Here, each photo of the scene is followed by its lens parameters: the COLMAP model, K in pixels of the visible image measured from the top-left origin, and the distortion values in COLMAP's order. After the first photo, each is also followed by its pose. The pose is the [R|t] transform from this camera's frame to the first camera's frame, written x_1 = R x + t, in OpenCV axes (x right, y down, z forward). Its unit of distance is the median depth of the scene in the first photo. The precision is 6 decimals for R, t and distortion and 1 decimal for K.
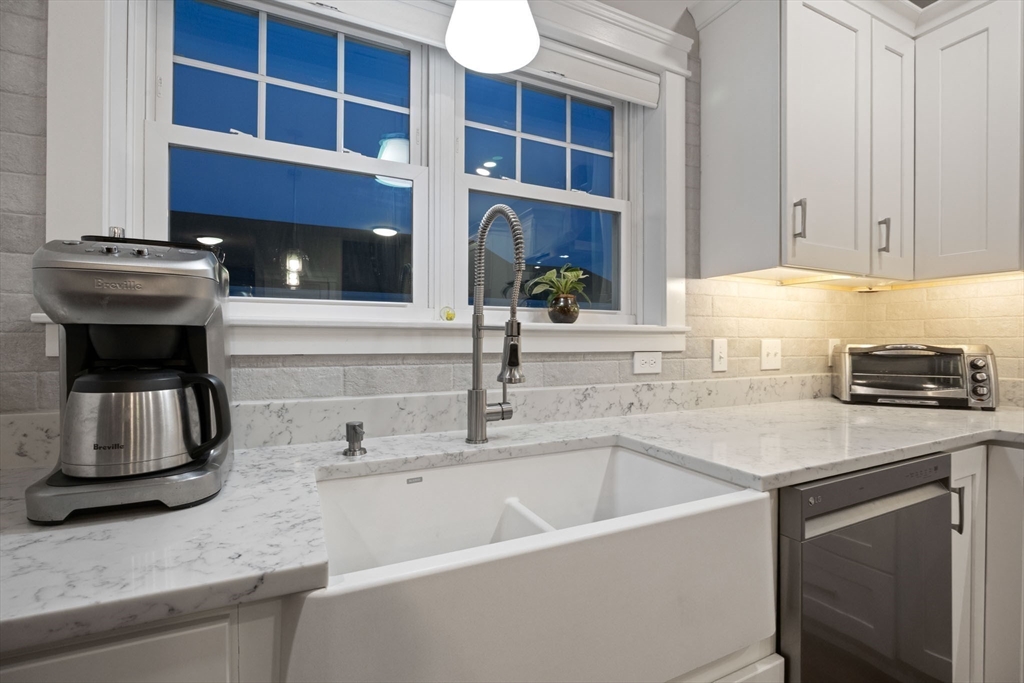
lens RADIAL K [[458.7, 0, 512.0], [0, 458.7, 341.5], [0, 0, 1]] dist [-0.000662, -0.000198]
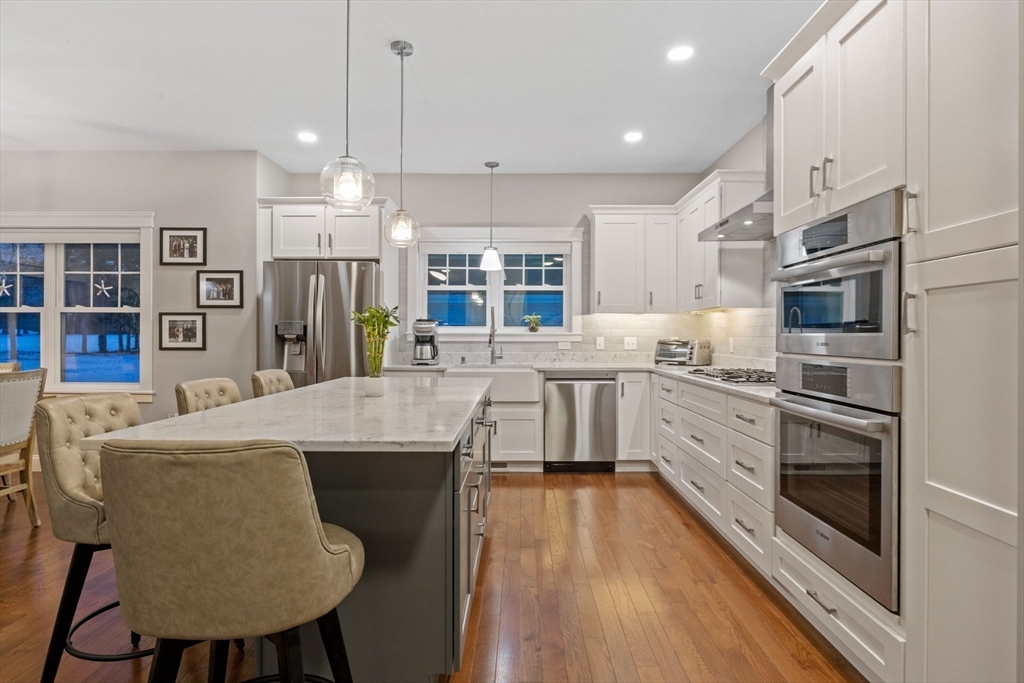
lens RADIAL K [[568.9, 0, 512.0], [0, 568.9, 341.5], [0, 0, 1]] dist [-0.000015, -0.000007]
pose [[0.892956, 0.006326, -0.450099, 2.116474], [-0.002463, 0.999955, 0.009168, -0.014089], [0.450137, -0.007078, 0.892931, -3.053325]]
